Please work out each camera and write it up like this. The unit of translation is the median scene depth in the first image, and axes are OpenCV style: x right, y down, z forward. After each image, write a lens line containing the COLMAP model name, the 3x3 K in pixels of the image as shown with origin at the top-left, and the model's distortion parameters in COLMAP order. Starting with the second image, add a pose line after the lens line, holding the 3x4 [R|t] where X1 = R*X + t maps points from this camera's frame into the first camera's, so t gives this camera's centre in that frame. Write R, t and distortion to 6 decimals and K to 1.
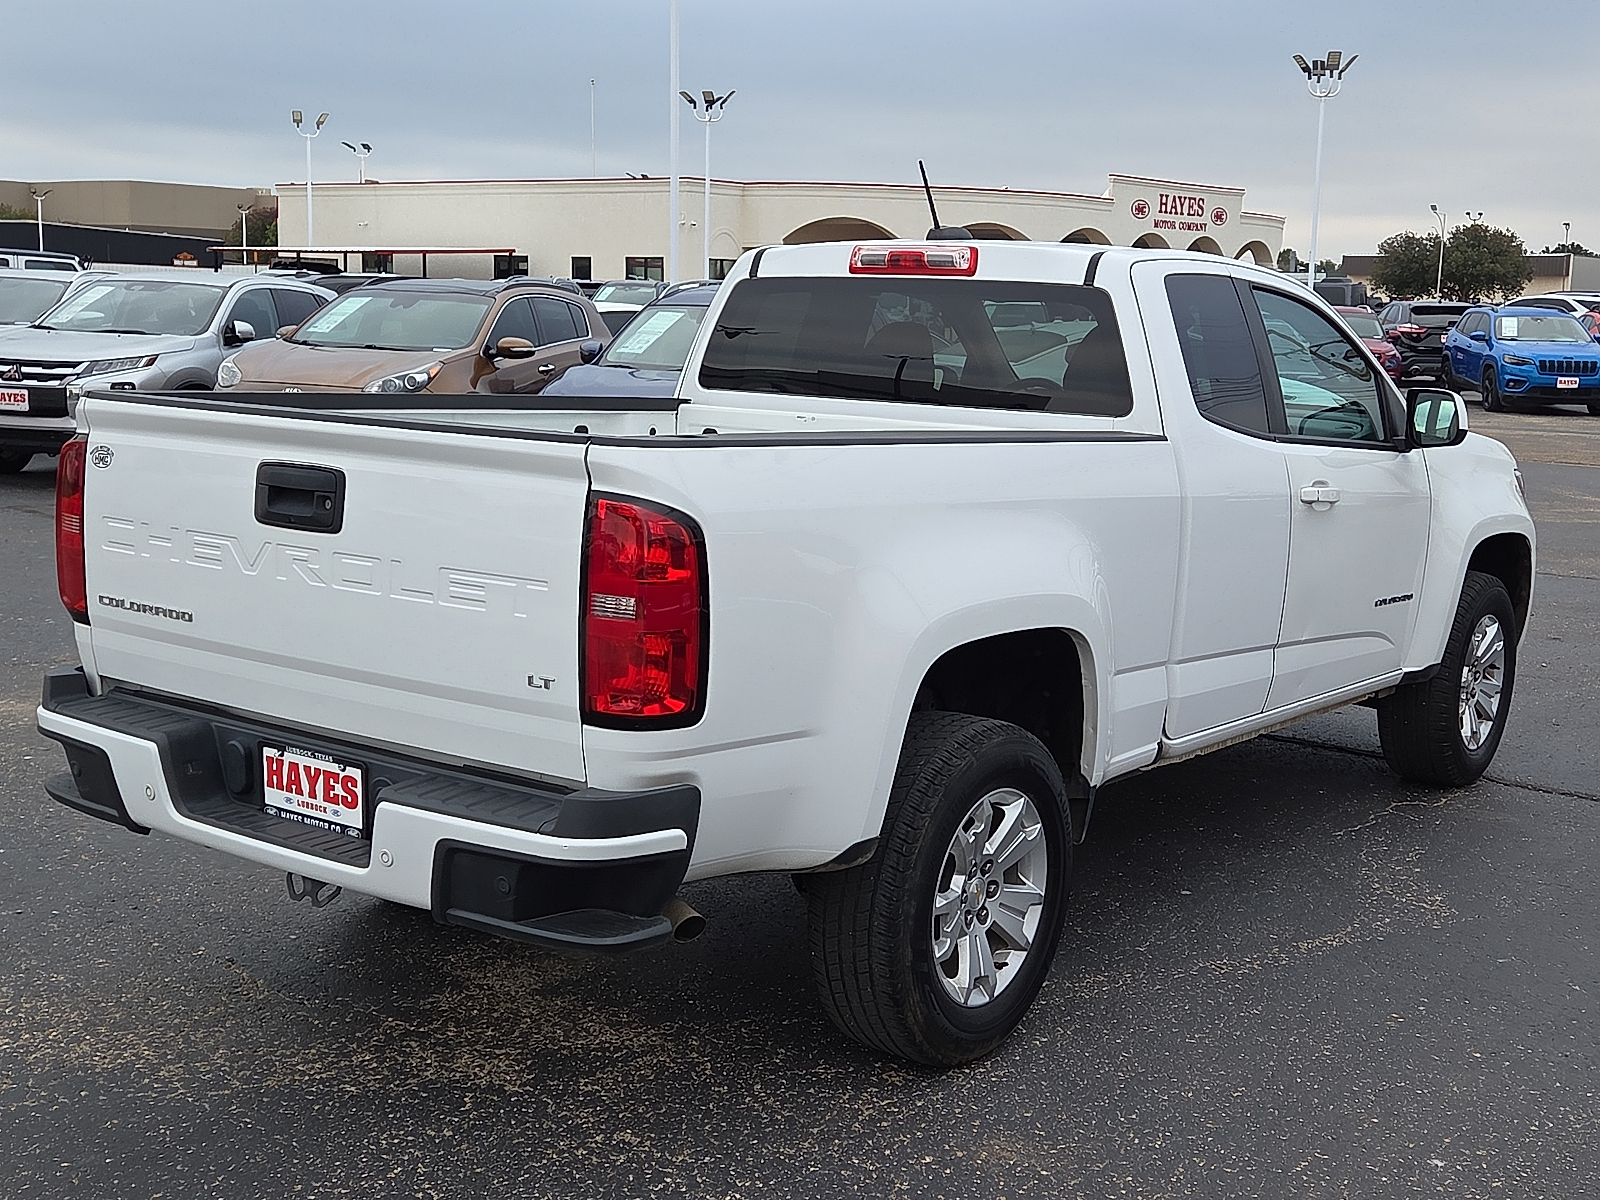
lens RADIAL K [[2135.6, 0, 798.2], [0, 2135.6, 611.4], [0, 0, 1]] dist [0.089511, 0.000000]
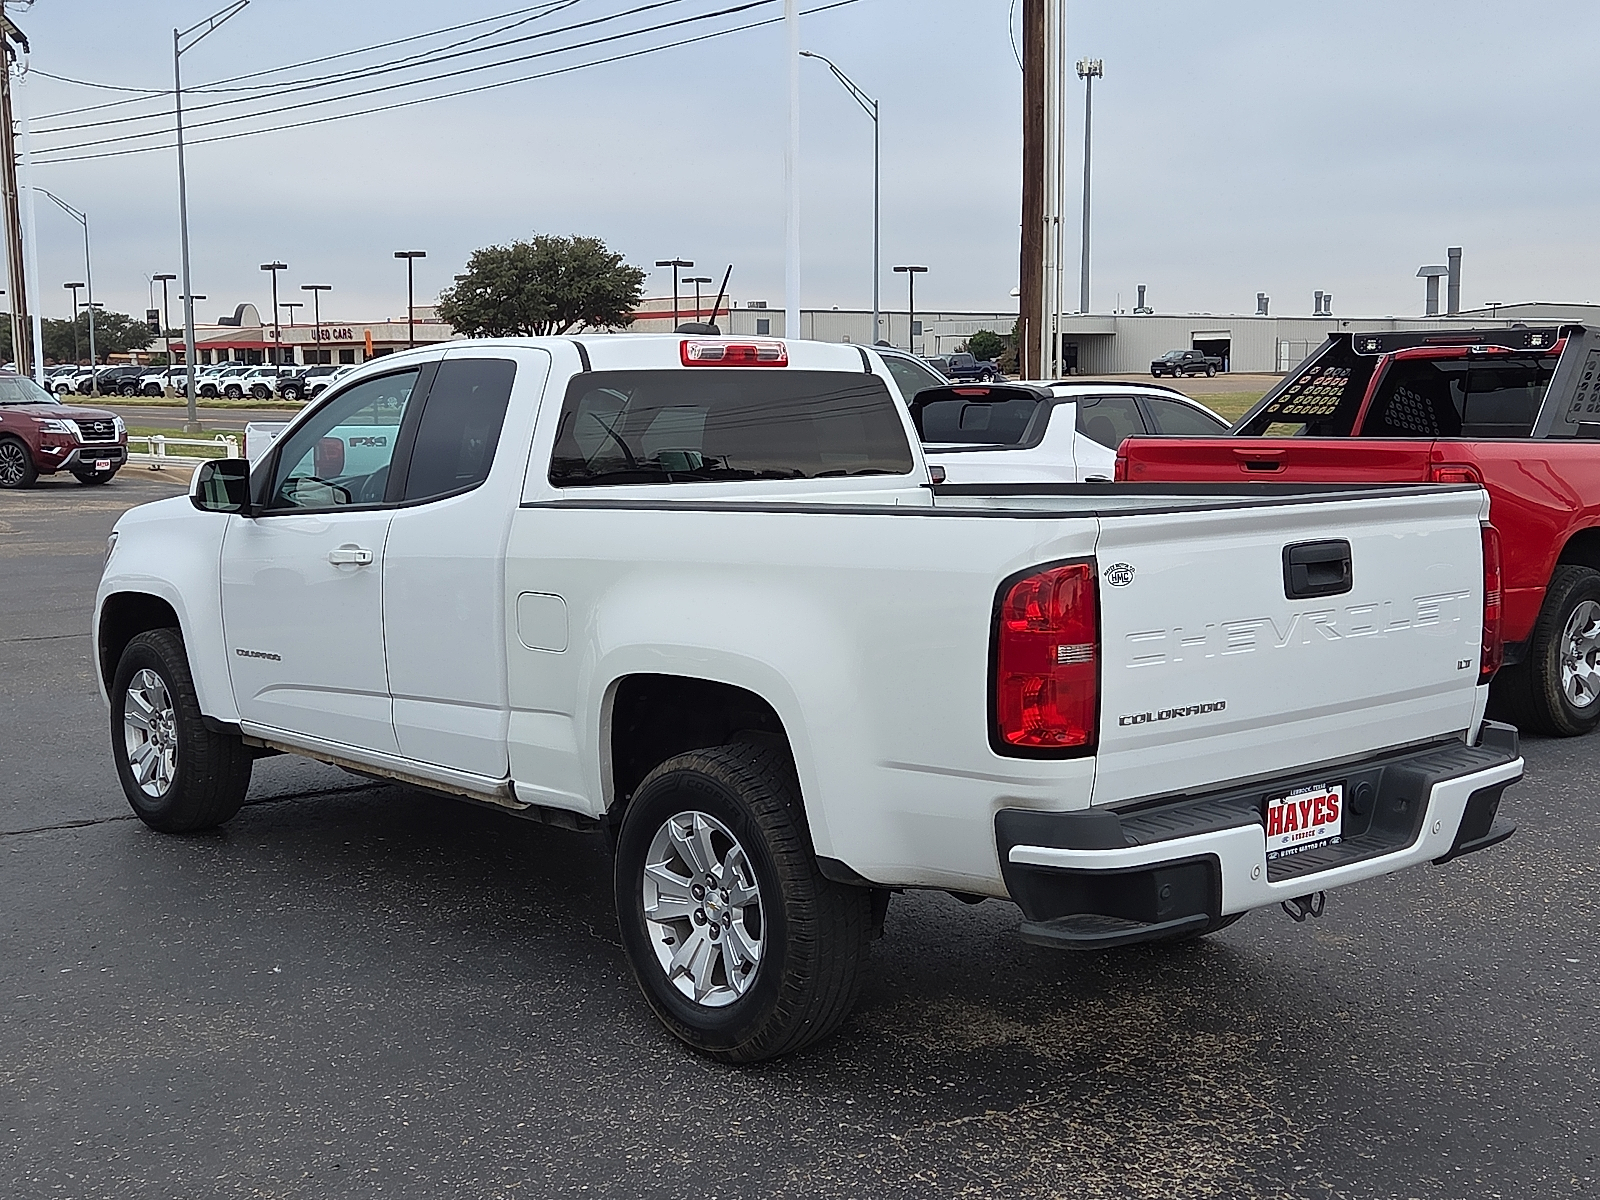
lens RADIAL K [[2135.6, 0, 809.0], [0, 2135.6, 599.7], [0, 0, 1]] dist [0.089511, 0.000000]
pose [[0.178108, -0.132600, 0.975036, -1.312698], [0.157541, 0.981940, 0.104761, -0.187128], [-0.971318, 0.134949, 0.195782, 0.958585]]
